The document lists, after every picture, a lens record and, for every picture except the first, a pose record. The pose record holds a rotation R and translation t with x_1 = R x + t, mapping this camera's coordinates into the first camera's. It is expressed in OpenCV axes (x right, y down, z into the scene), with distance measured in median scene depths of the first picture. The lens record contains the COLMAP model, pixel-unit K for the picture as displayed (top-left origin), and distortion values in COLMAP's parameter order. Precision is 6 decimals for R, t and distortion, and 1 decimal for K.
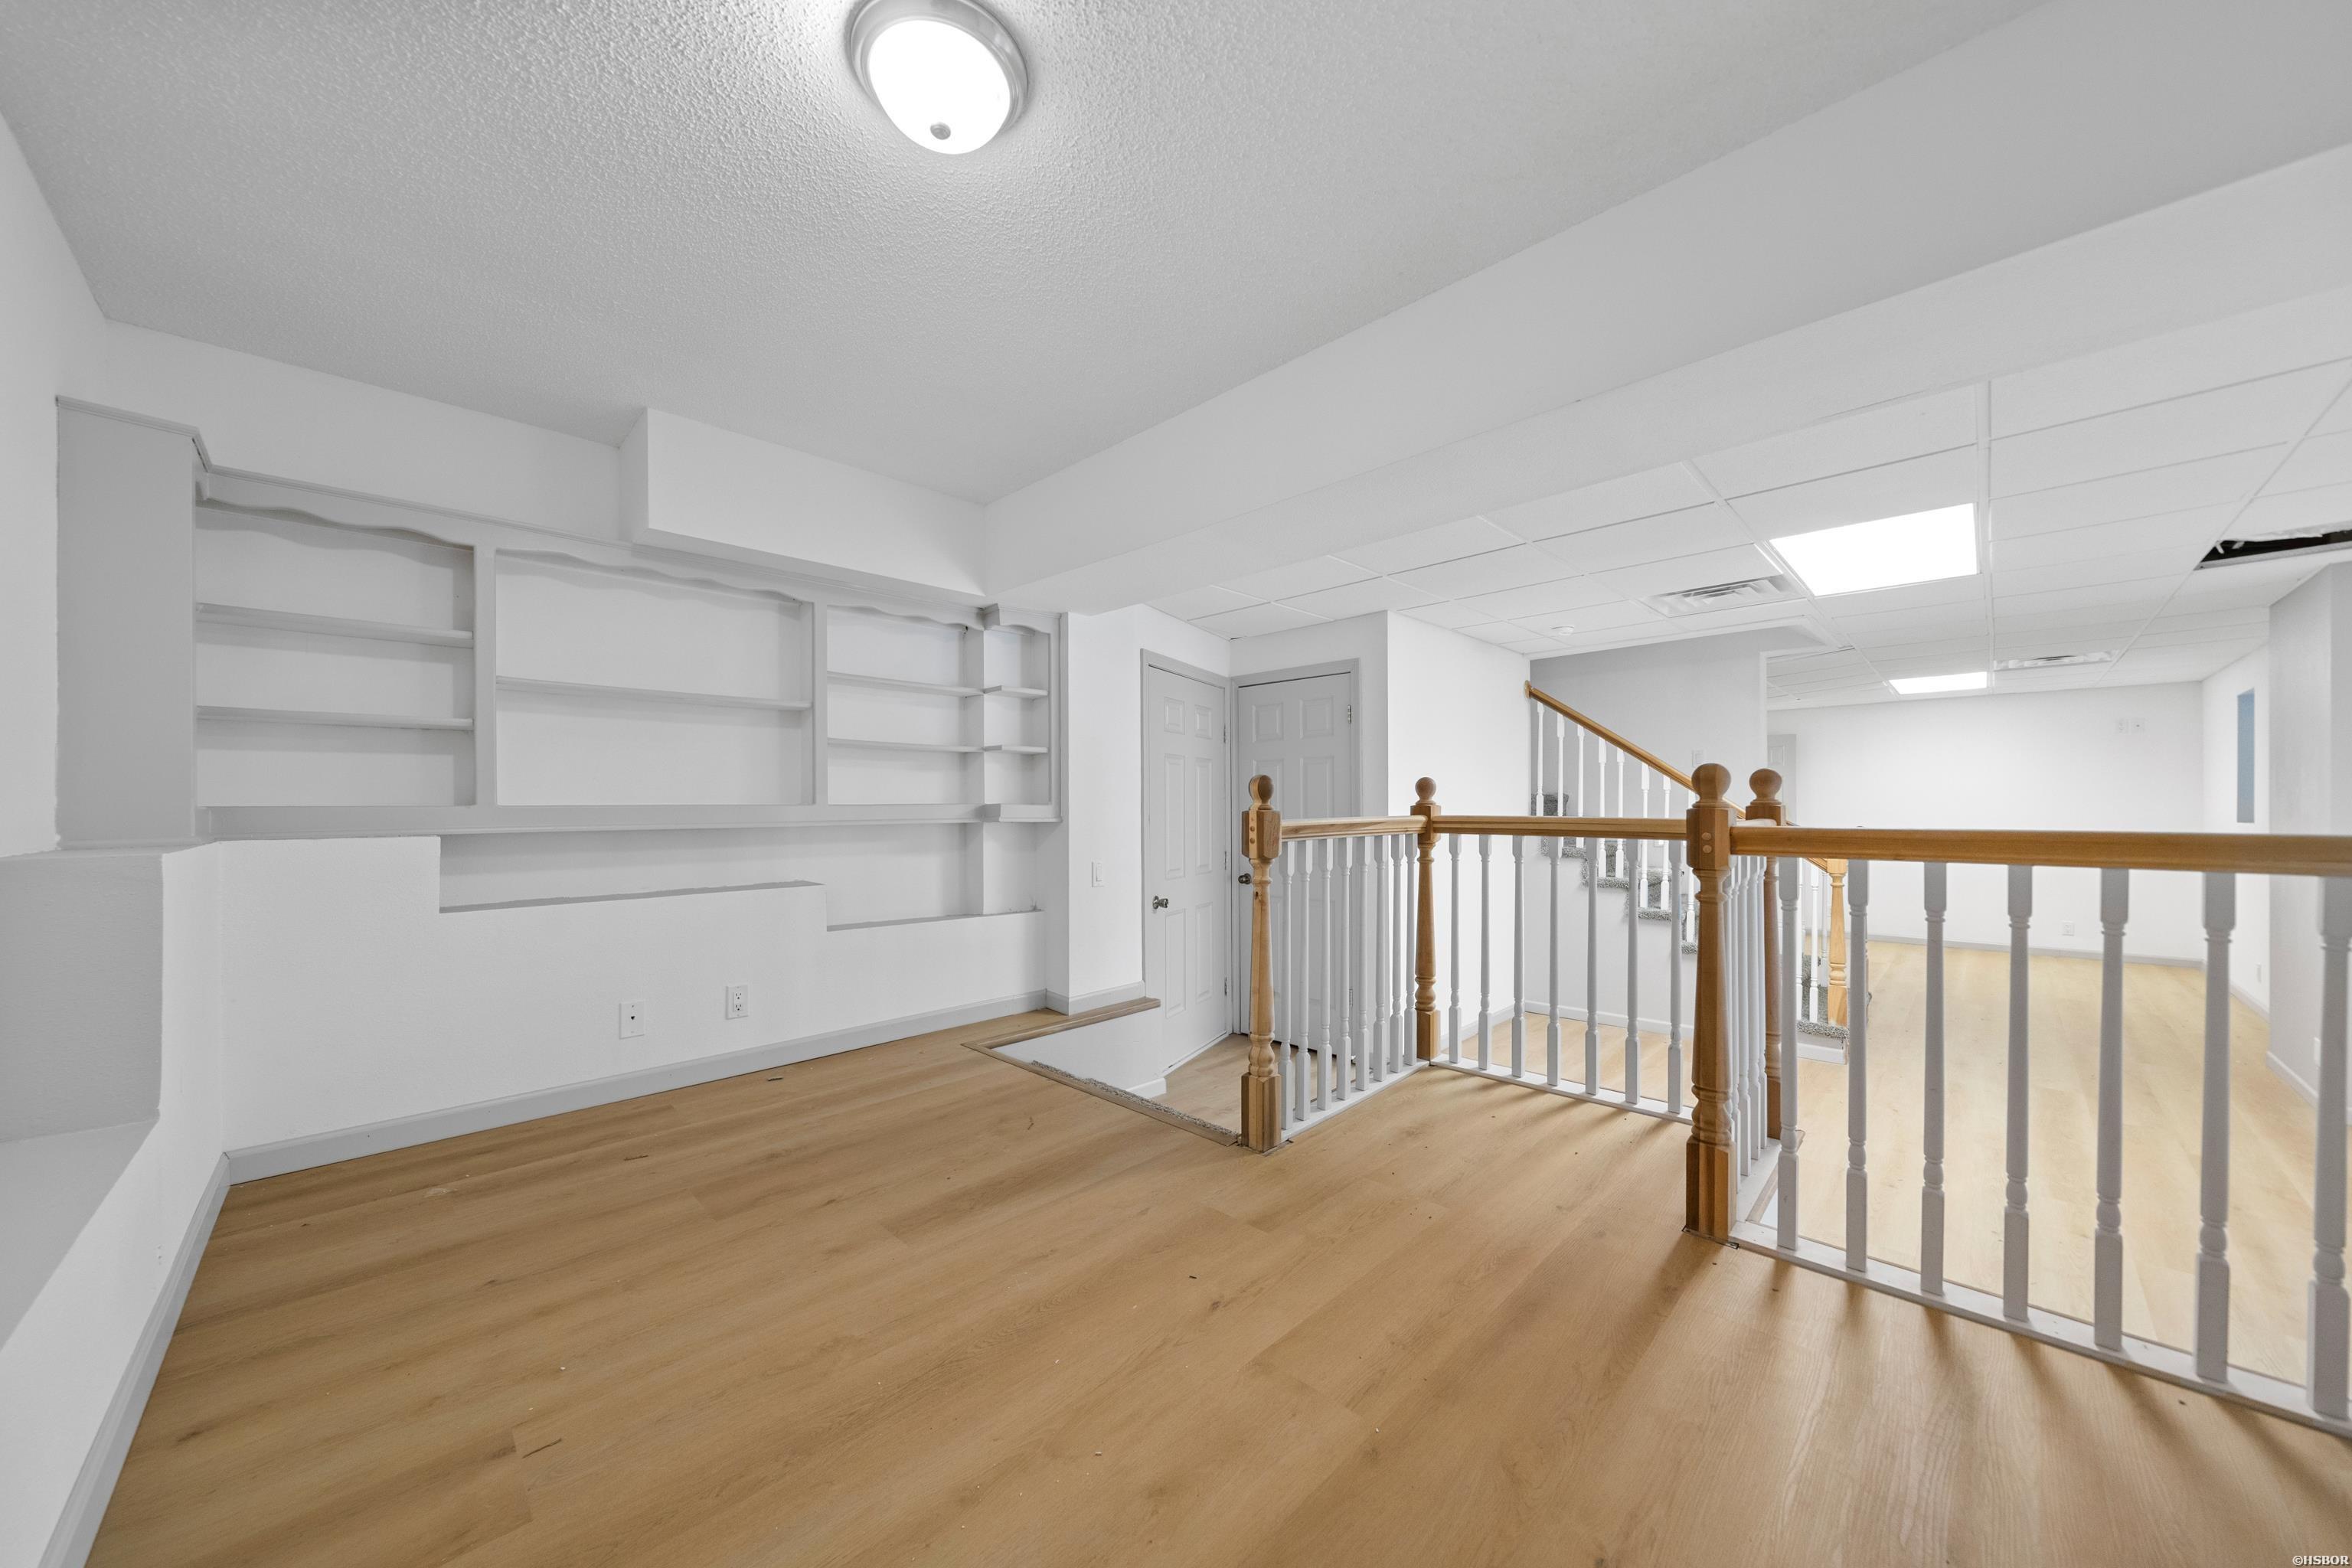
lens RADIAL K [[815.8, 0, 1175.5], [0, 815.8, 799.3], [0, 0, 1]] dist [0.000905, 0.000037]
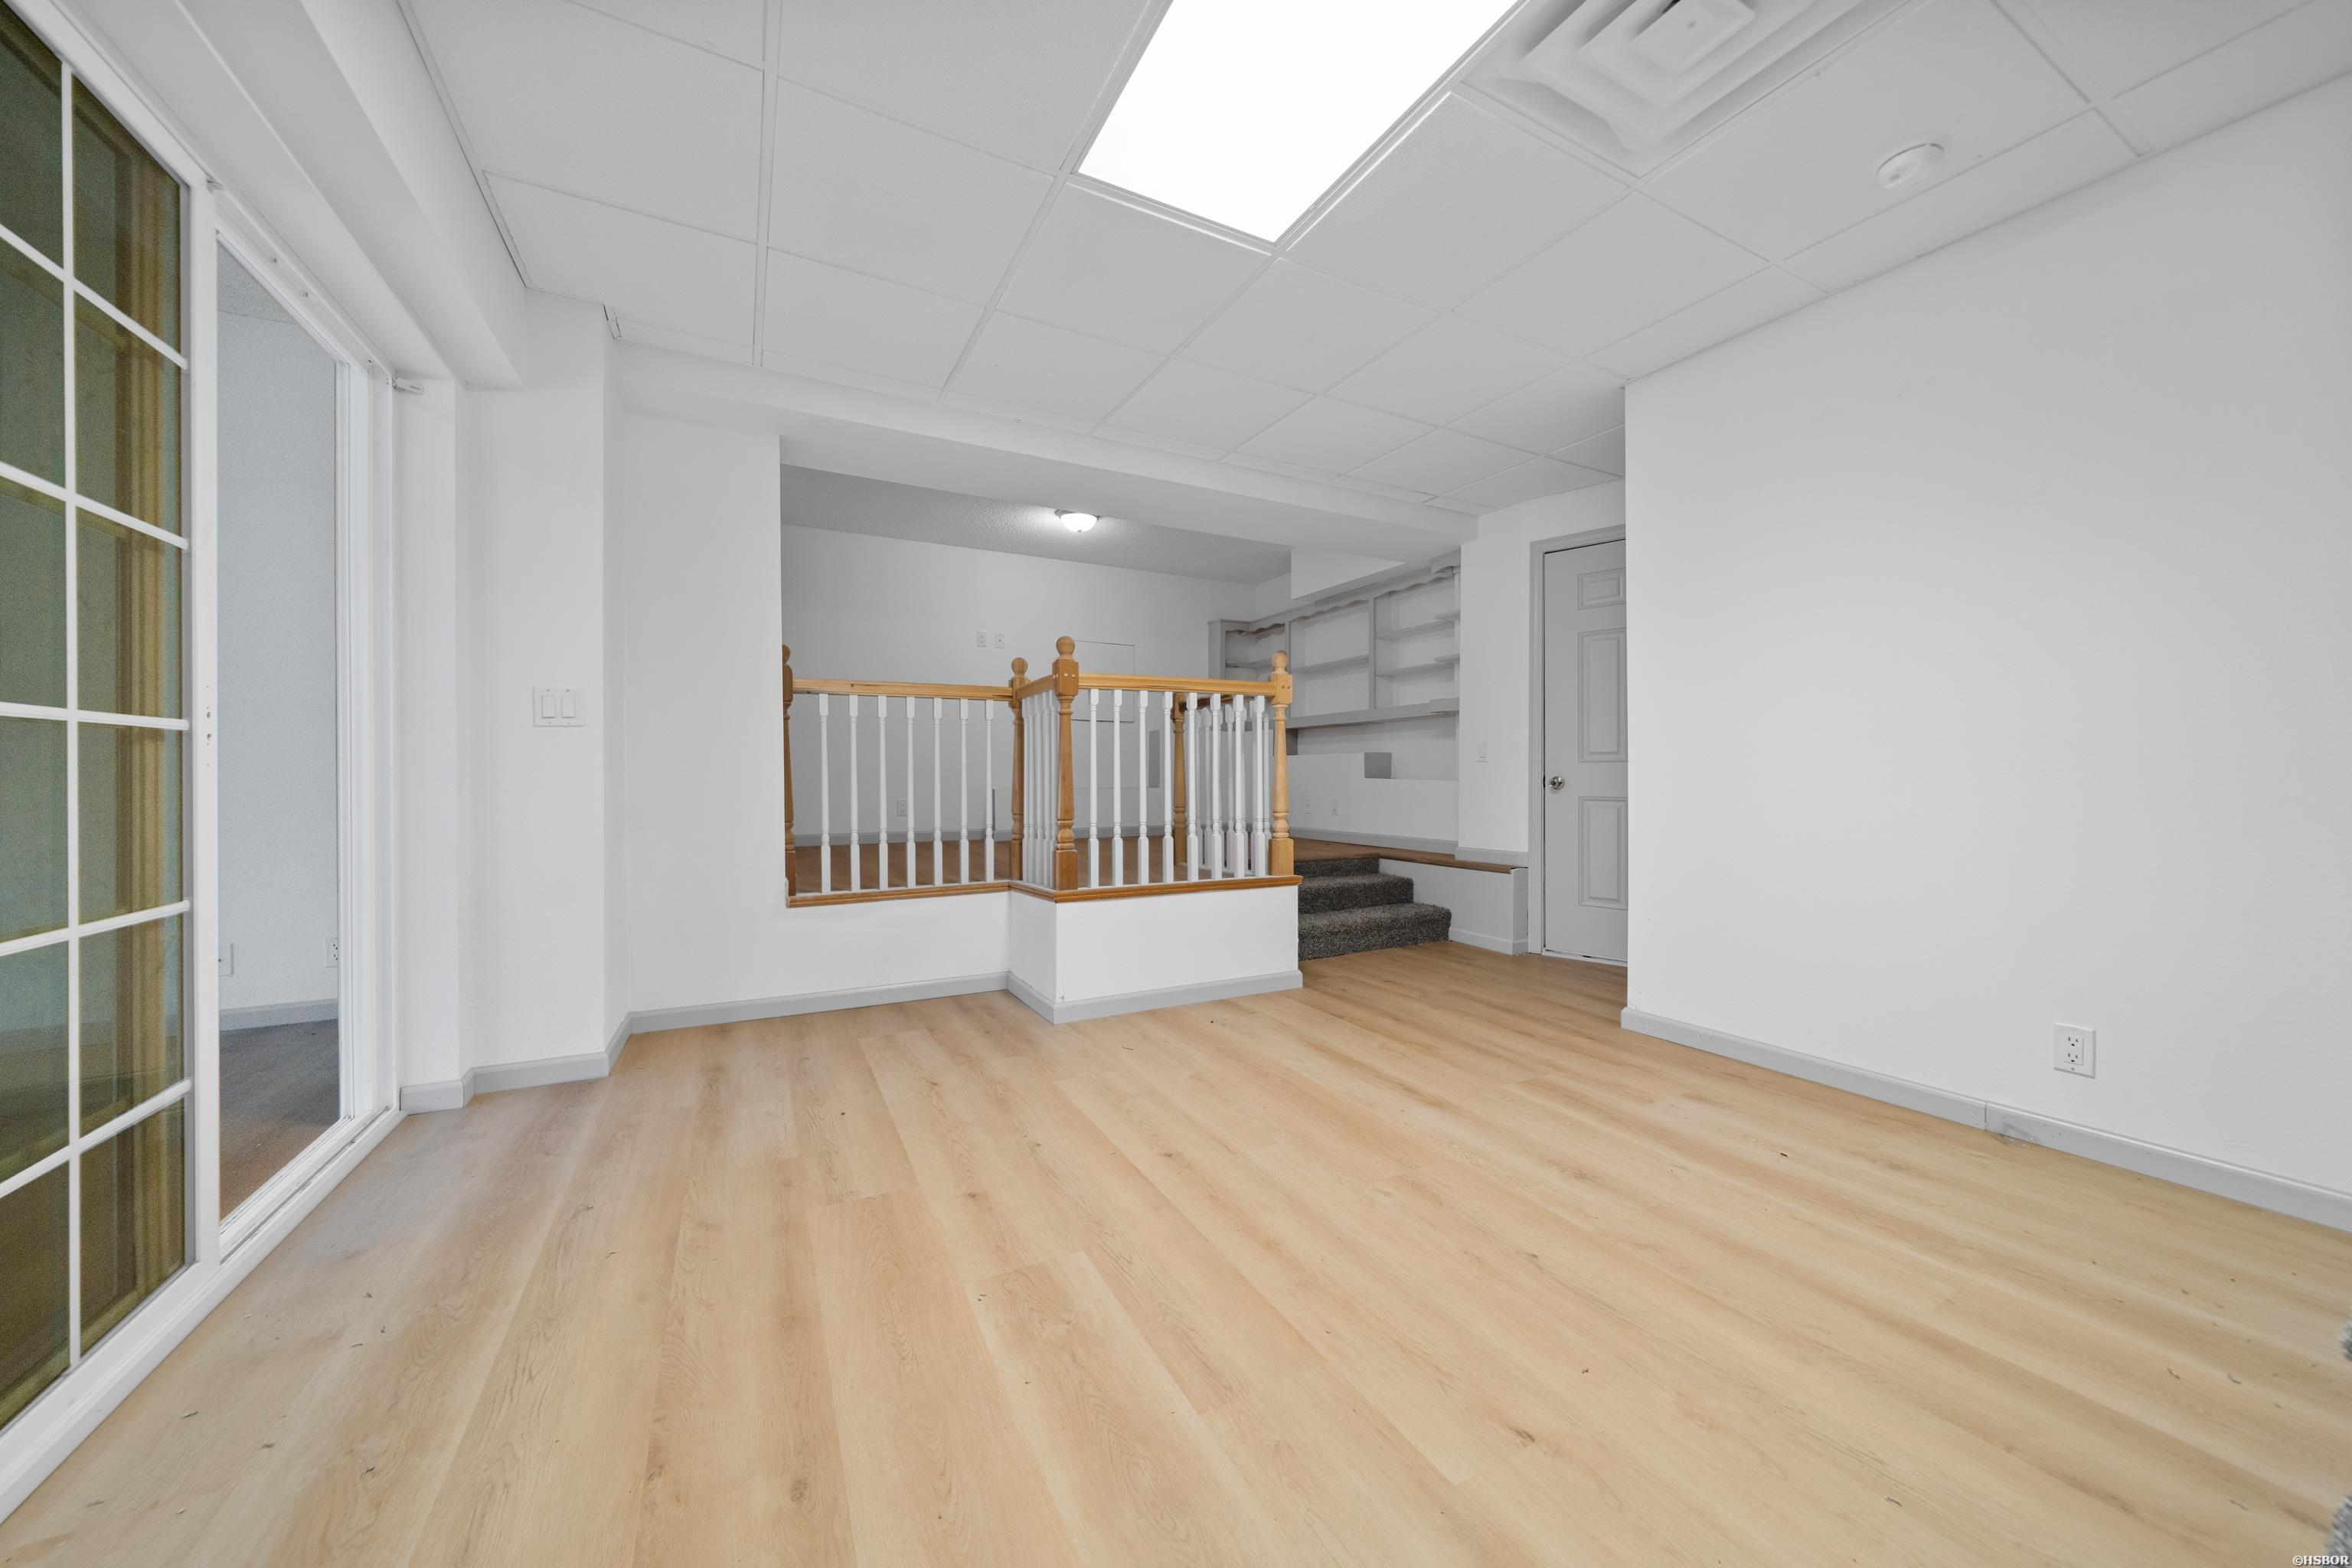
lens RADIAL K [[815.8, 0, 1178.2], [0, 815.8, 776.1], [0, 0, 1]] dist [0.000905, 0.000037]
pose [[-0.299583, 0.004034, -0.954062, 1.158987], [0.006110, 0.999979, 0.002310, 0.120069], [0.954051, -0.005138, -0.299601, 0.915462]]
